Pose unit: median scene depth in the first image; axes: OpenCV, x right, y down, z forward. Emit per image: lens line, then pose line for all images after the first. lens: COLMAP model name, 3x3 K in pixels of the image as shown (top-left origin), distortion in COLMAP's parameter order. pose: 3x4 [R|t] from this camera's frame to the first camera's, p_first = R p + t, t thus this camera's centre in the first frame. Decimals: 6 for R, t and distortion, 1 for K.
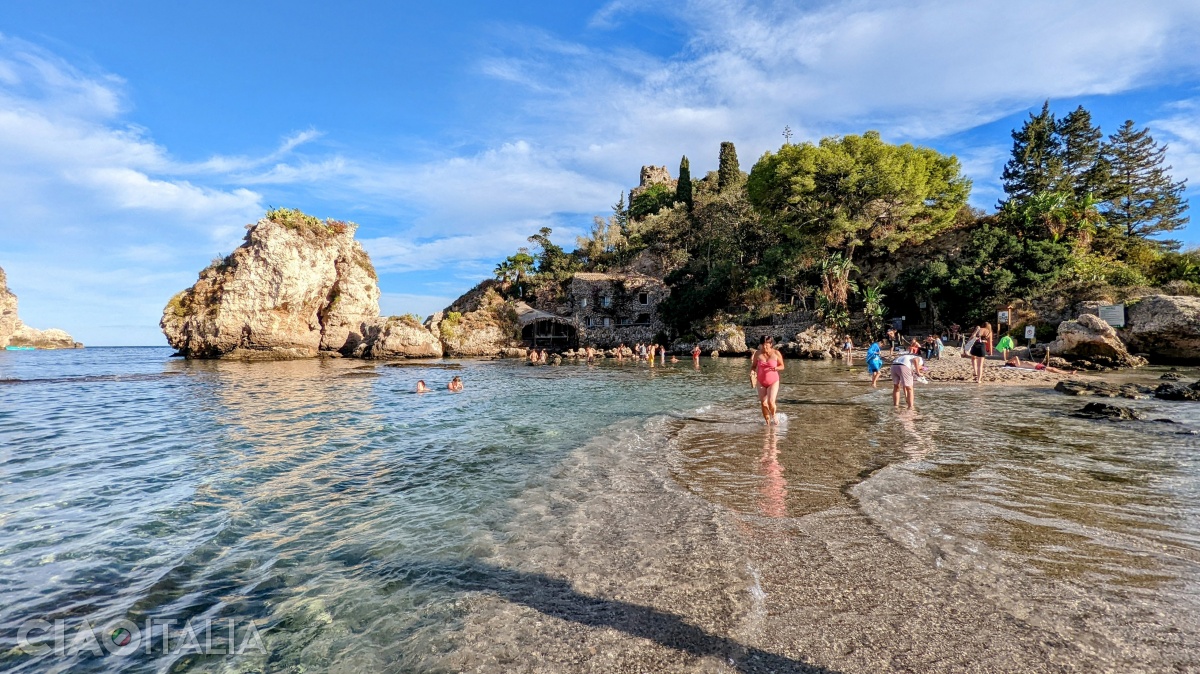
lens RADIAL K [[550.9, 0, 600.6], [0, 550.9, 314.4], [0, 0, 1]] dist [-0.000044, -0.000021]
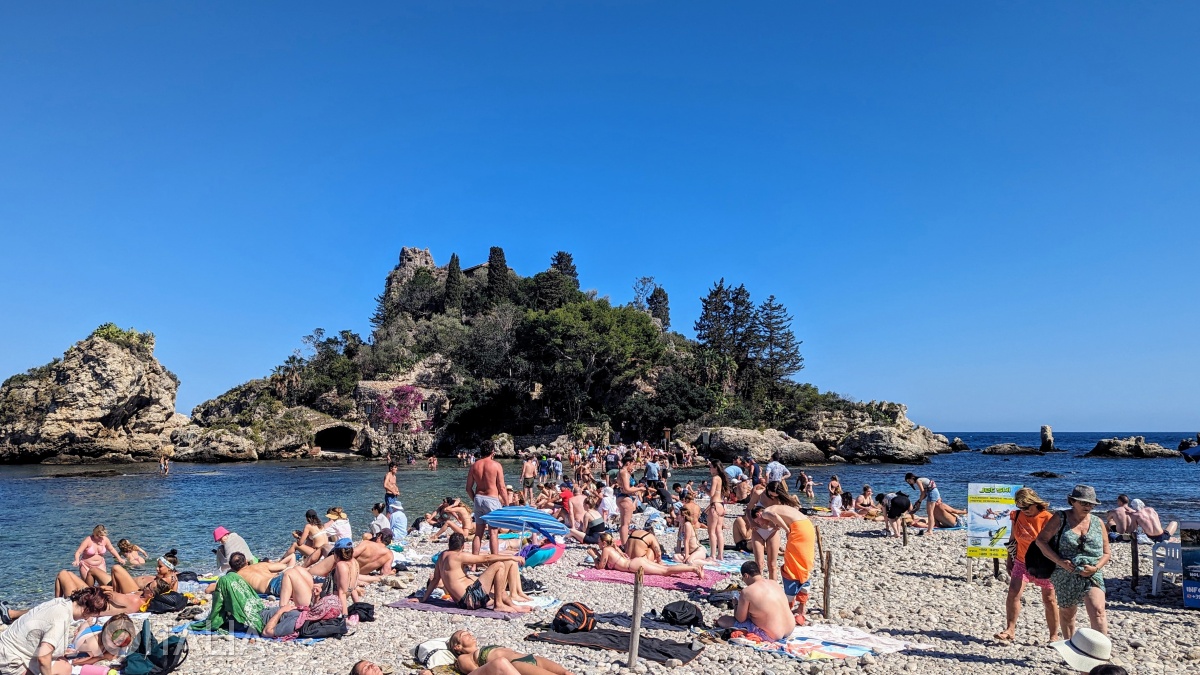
lens RADIAL K [[943.4, 0, 600.7], [0, 943.4, 356.5], [0, 0, 1]] dist [0.086285, -0.100312]
pose [[0.932961, 0.036682, 0.358104, -0.345581], [-0.027187, 0.999133, -0.031516, -0.099422], [-0.358950, 0.019667, 0.933150, -1.141838]]
